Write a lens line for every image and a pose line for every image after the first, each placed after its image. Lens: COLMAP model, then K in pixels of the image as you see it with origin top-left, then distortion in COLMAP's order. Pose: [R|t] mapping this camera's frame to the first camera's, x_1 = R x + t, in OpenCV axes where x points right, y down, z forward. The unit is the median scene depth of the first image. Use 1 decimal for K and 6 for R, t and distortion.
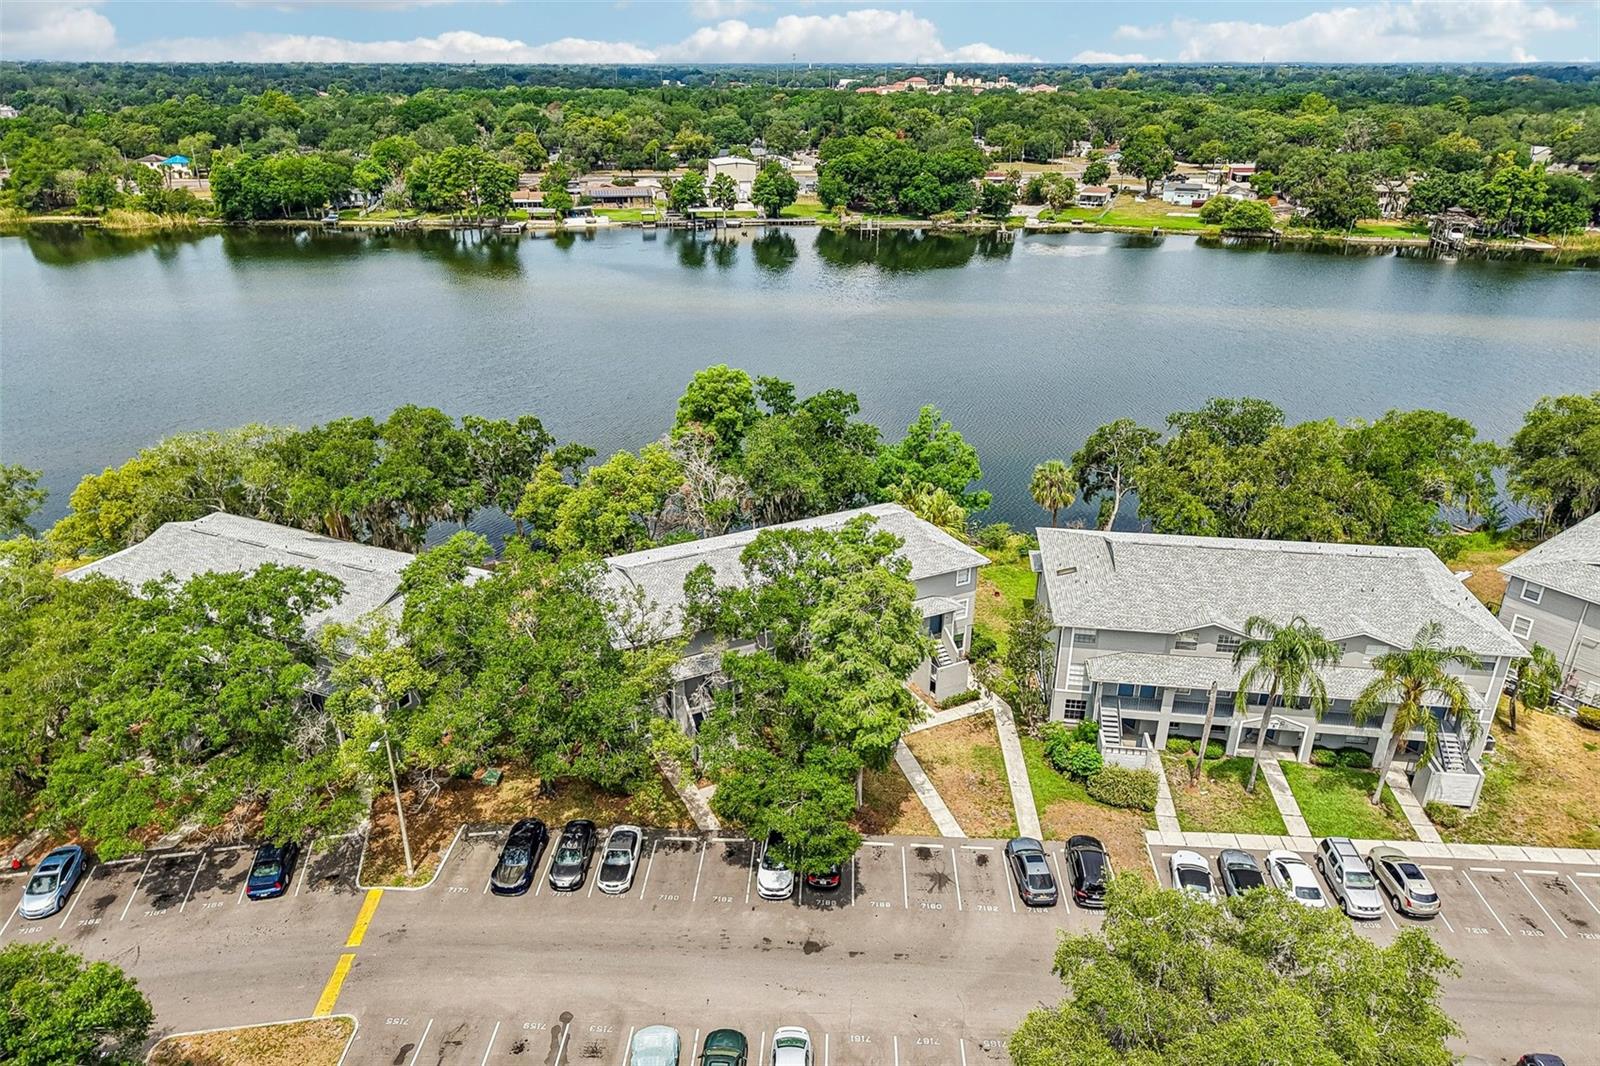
lens RADIAL K [[1080.9, 0, 793.0], [0, 1080.9, 542.1], [0, 0, 1]] dist [0.007902, -0.005277]
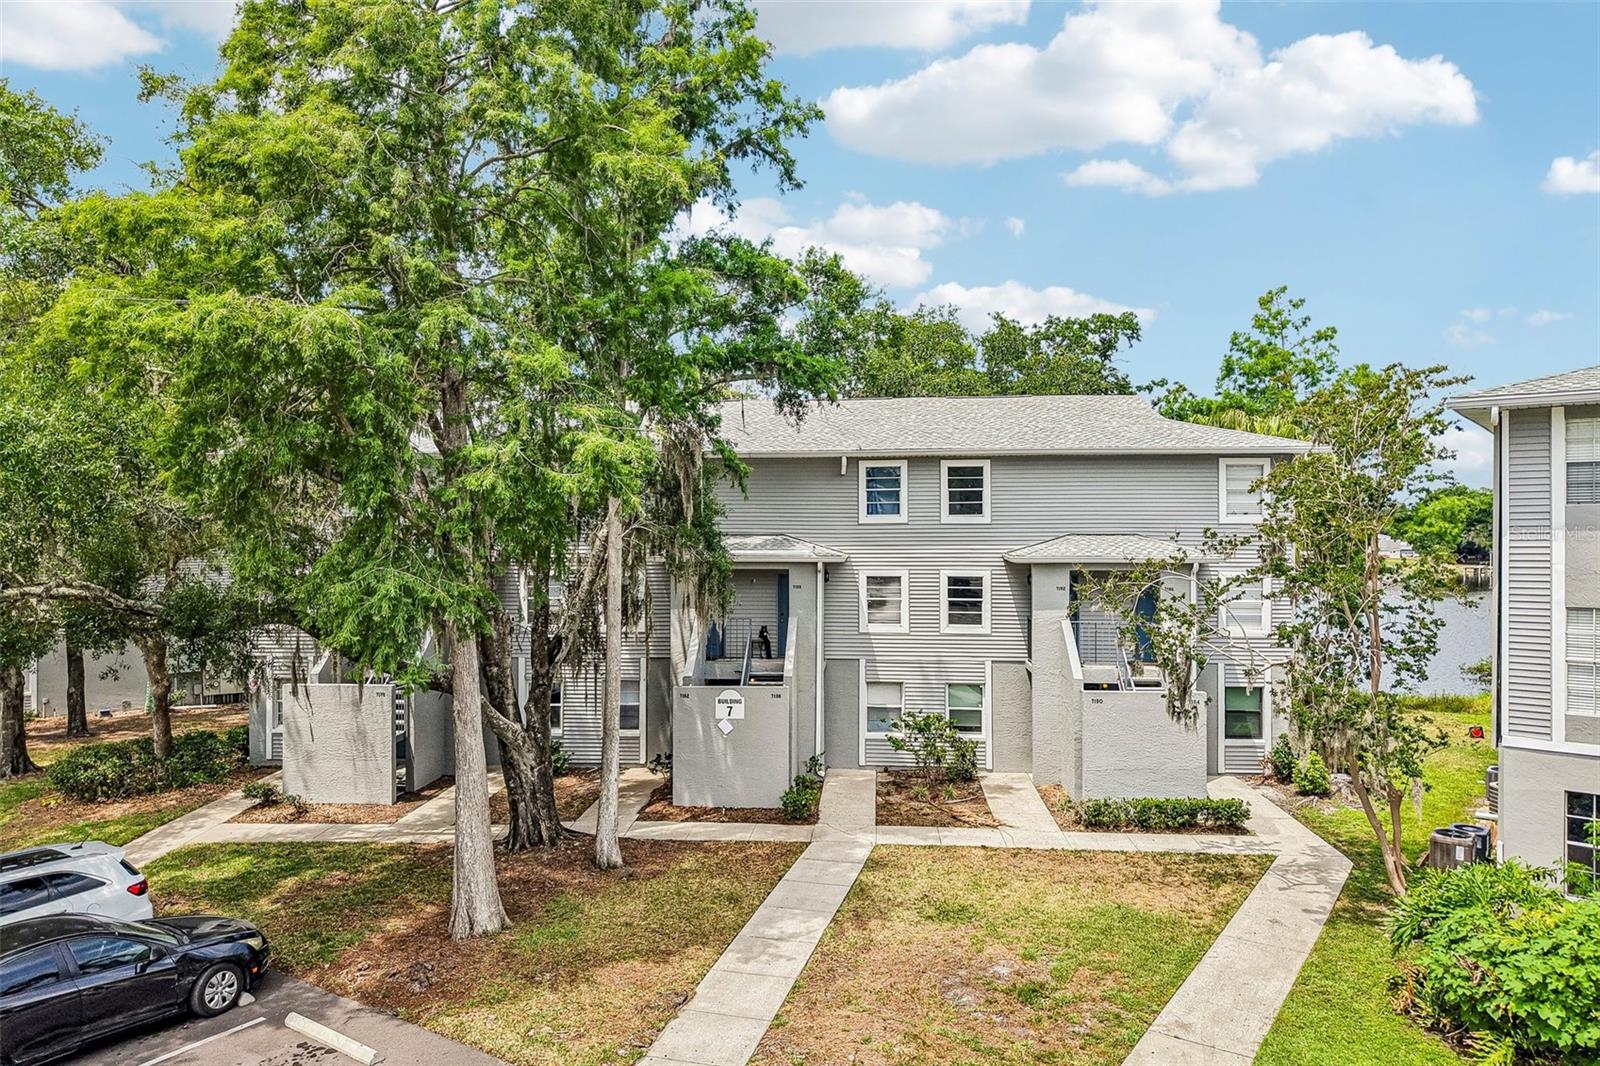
lens RADIAL K [[1080.9, 0, 781.9], [0, 1080.9, 522.6], [0, 0, 1]] dist [0.007902, -0.005277]
pose [[0.848262, -0.007573, -0.529523, 0.056749], [-0.212745, 0.910793, -0.353831, 0.051007], [0.484965, 0.412795, 0.770979, 0.175999]]
